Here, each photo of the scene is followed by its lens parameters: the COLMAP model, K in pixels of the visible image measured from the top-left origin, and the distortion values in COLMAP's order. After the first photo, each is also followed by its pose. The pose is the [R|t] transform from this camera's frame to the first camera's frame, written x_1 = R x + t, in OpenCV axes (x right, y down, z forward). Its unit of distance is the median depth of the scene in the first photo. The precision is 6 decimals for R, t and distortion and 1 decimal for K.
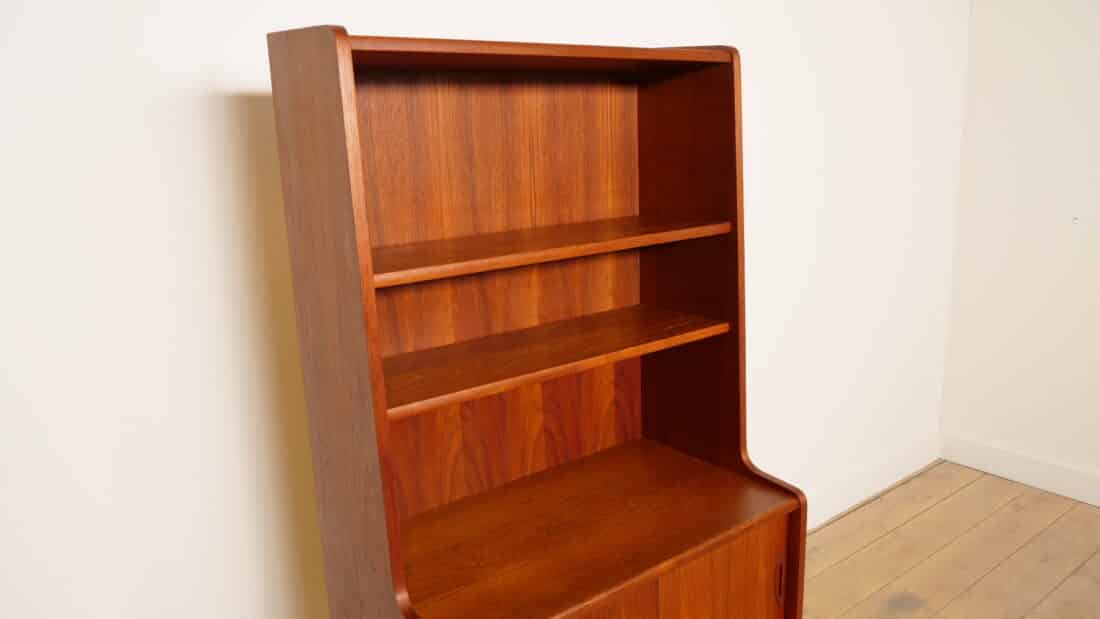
lens RADIAL K [[798.2, 0, 550.0], [0, 798.2, 309.5], [0, 0, 1]] dist [-0.033226, 0.001997]
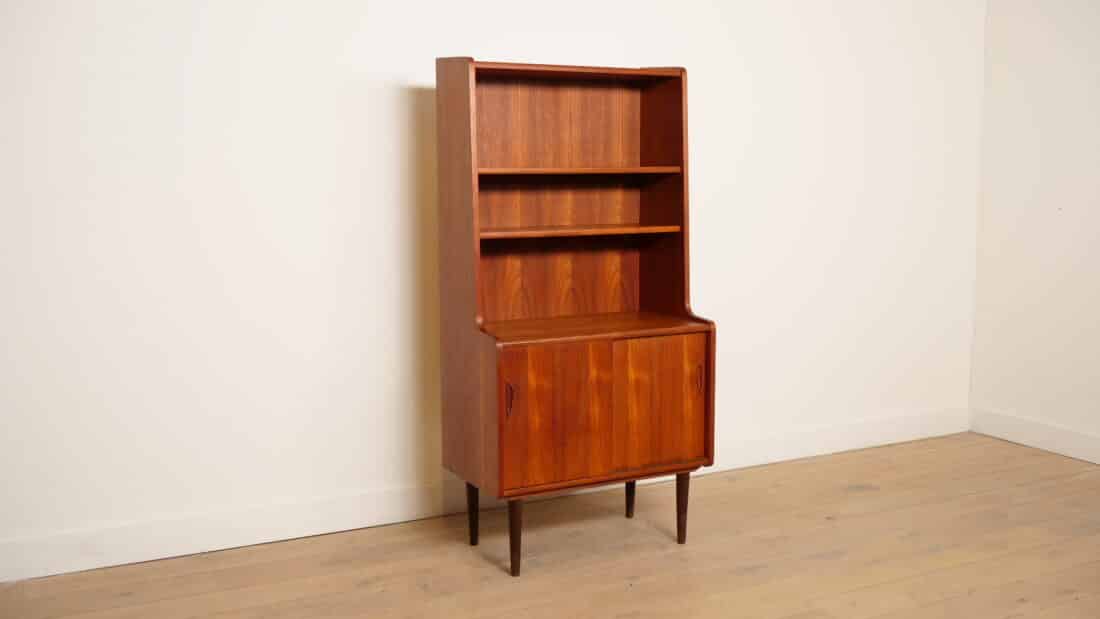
lens RADIAL K [[1131.8, 0, 550.0], [0, 1131.8, 309.5], [0, 0, 1]] dist [-0.004040, -0.003651]
pose [[0.985863, 0.050784, -0.159673, 0.353562], [-0.065559, 0.993901, -0.088672, 0.436678], [0.154196, 0.097886, 0.983179, -1.437781]]
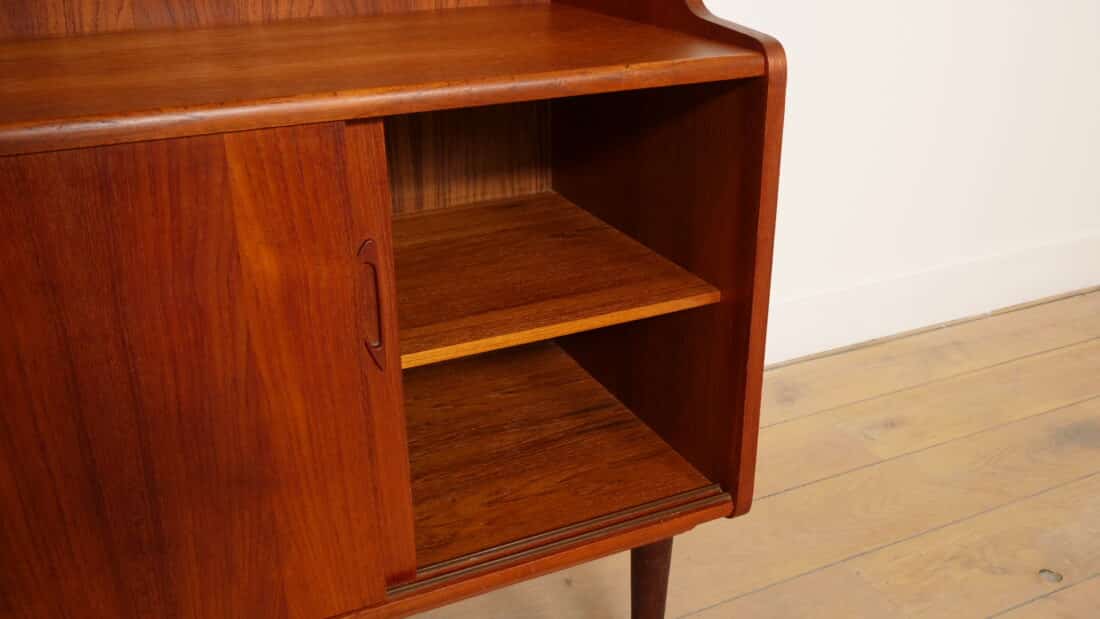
lens RADIAL K [[1023.1, 0, 550.0], [0, 1023.1, 309.5], [0, 0, 1]] dist [-0.014600, -0.010417]
pose [[0.977119, 0.110740, -0.181592, 0.307515], [-0.074475, 0.977855, 0.195586, 0.269758], [0.199230, -0.177587, 0.963727, 0.381733]]
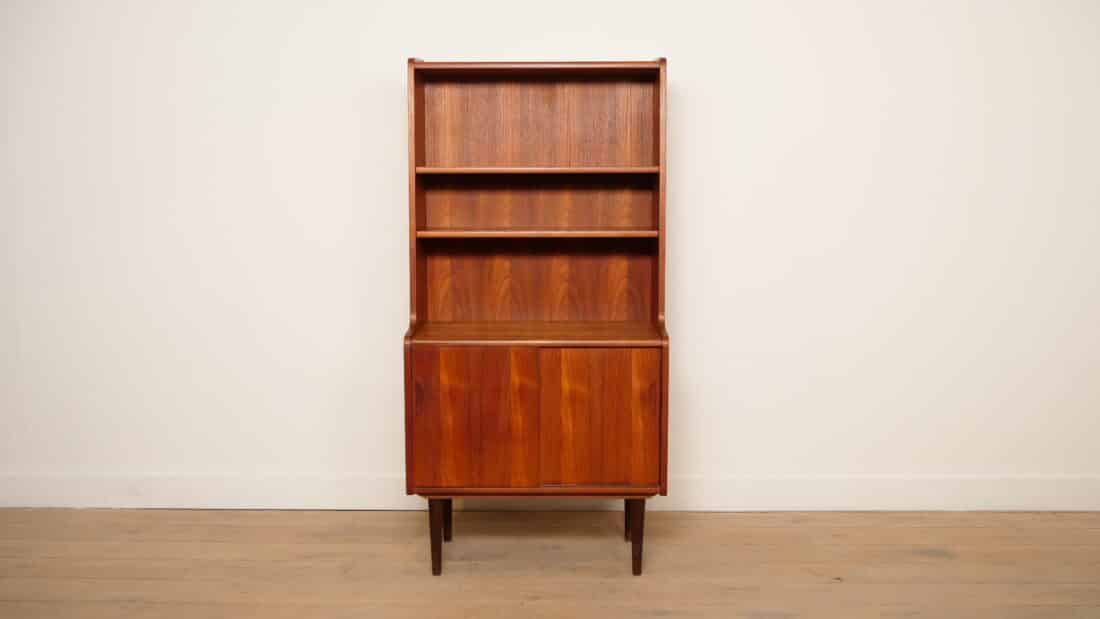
lens RADIAL K [[1131.8, 0, 550.0], [0, 1131.8, 309.5], [0, 0, 1]] dist [-0.004040, -0.003651]
pose [[0.789663, 0.109422, -0.603705, 1.447969], [-0.161346, 0.986370, -0.032264, 0.281129], [0.591946, 0.122883, 0.796555, -0.899858]]
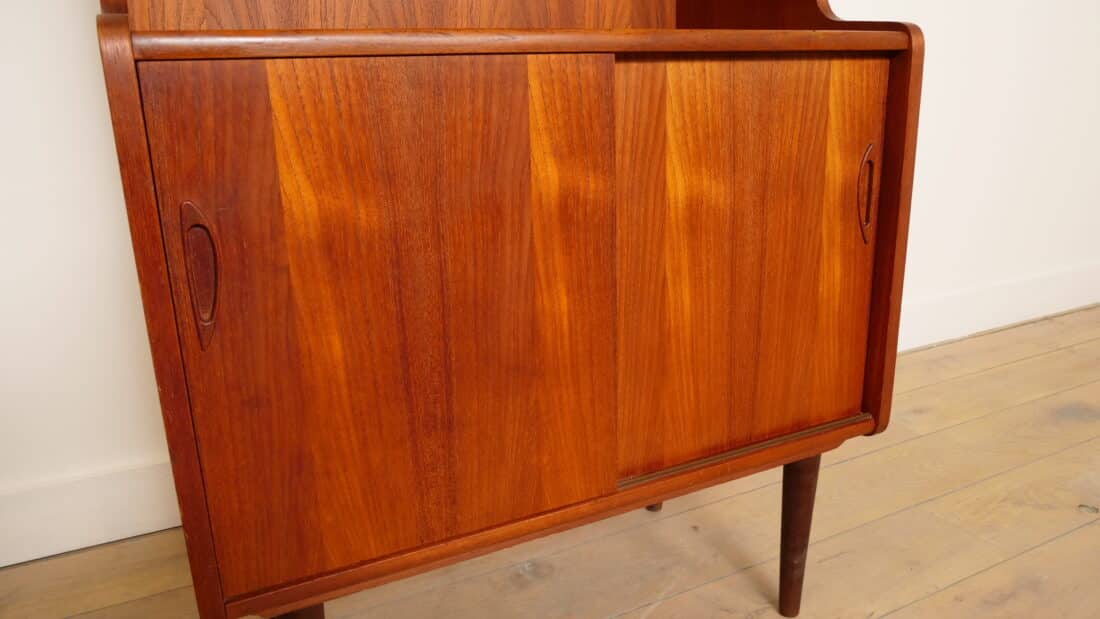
lens RADIAL K [[798.2, 0, 550.0], [0, 798.2, 309.5], [0, 0, 1]] dist [-0.033226, 0.001997]
pose [[0.982339, 0.061884, -0.176579, 0.168725], [-0.050104, 0.996259, 0.070410, 0.400903], [0.180276, -0.060319, 0.981765, 0.377343]]
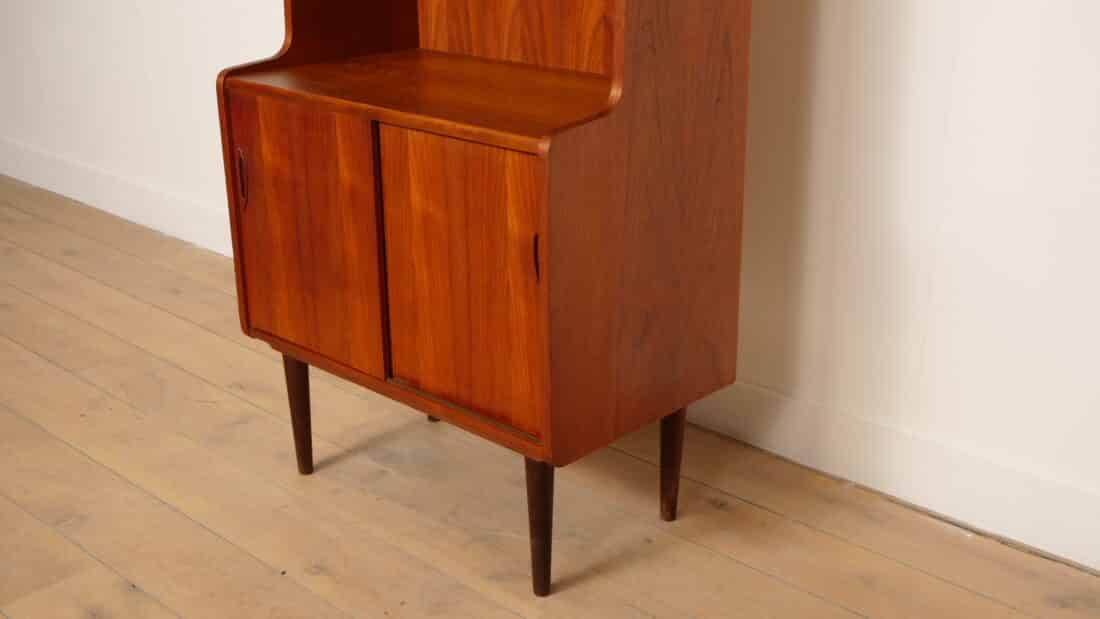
lens RADIAL K [[1309.5, 0, 550.0], [0, 1309.5, 309.5], [0, 0, 1]] dist [0.019388, 0.020668]
pose [[0.140692, 0.361234, -0.921800, 1.400388], [-0.209196, 0.920886, 0.328946, -0.003823], [0.967700, 0.146557, 0.205130, 0.777720]]
